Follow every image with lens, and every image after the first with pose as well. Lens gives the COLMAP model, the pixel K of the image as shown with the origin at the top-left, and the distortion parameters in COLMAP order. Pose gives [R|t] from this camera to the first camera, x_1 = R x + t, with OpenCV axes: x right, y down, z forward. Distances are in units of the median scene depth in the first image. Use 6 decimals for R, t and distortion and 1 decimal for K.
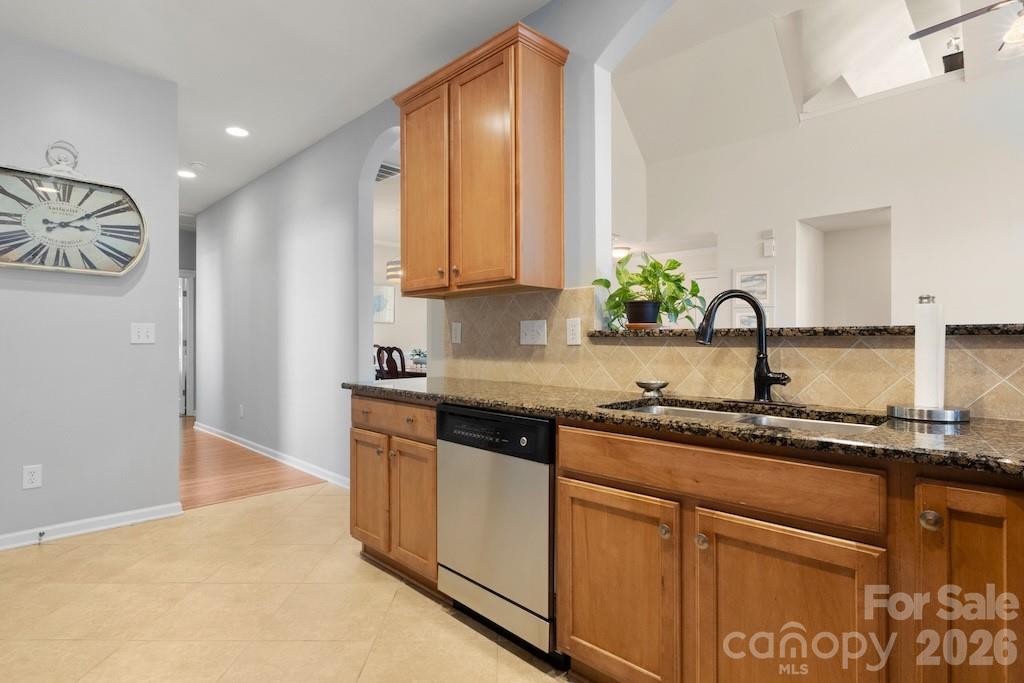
lens RADIAL K [[515.9, 0, 505.3], [0, 515.9, 339.7], [0, 0, 1]] dist [0.000162, 0.000601]
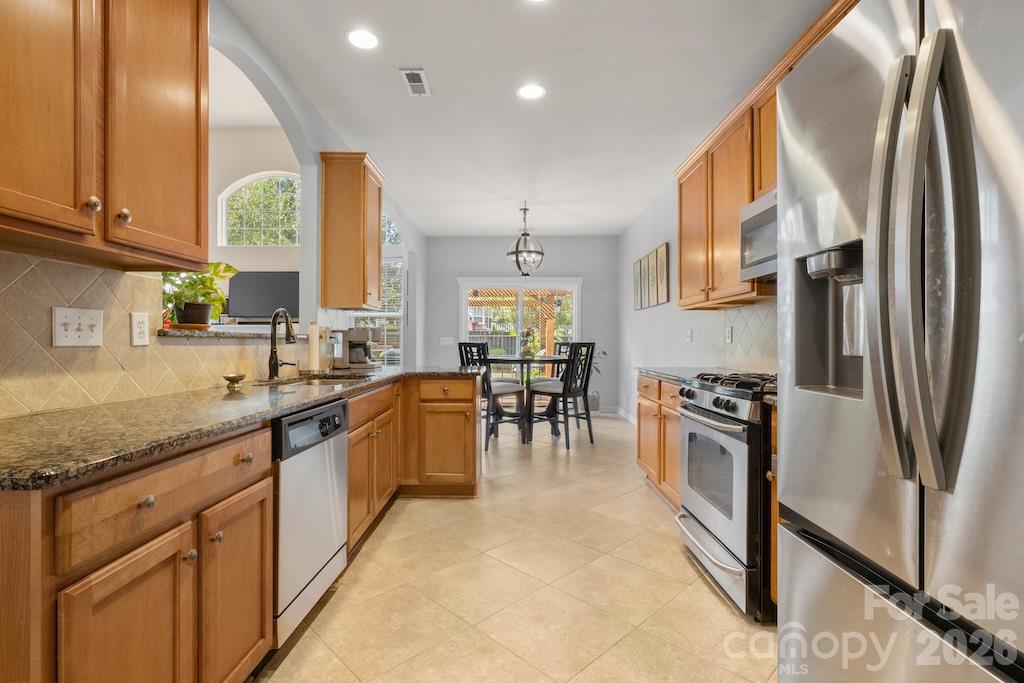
lens RADIAL K [[488.4, 0, 512.0], [0, 488.4, 341.5], [0, 0, 1]] dist [-0.003574, -0.000294]
pose [[-0.698063, -0.001472, 0.716035, -0.835492], [-0.003806, 0.999991, -0.001655, 0.002937], [-0.716026, -0.003880, -0.698063, 1.141087]]
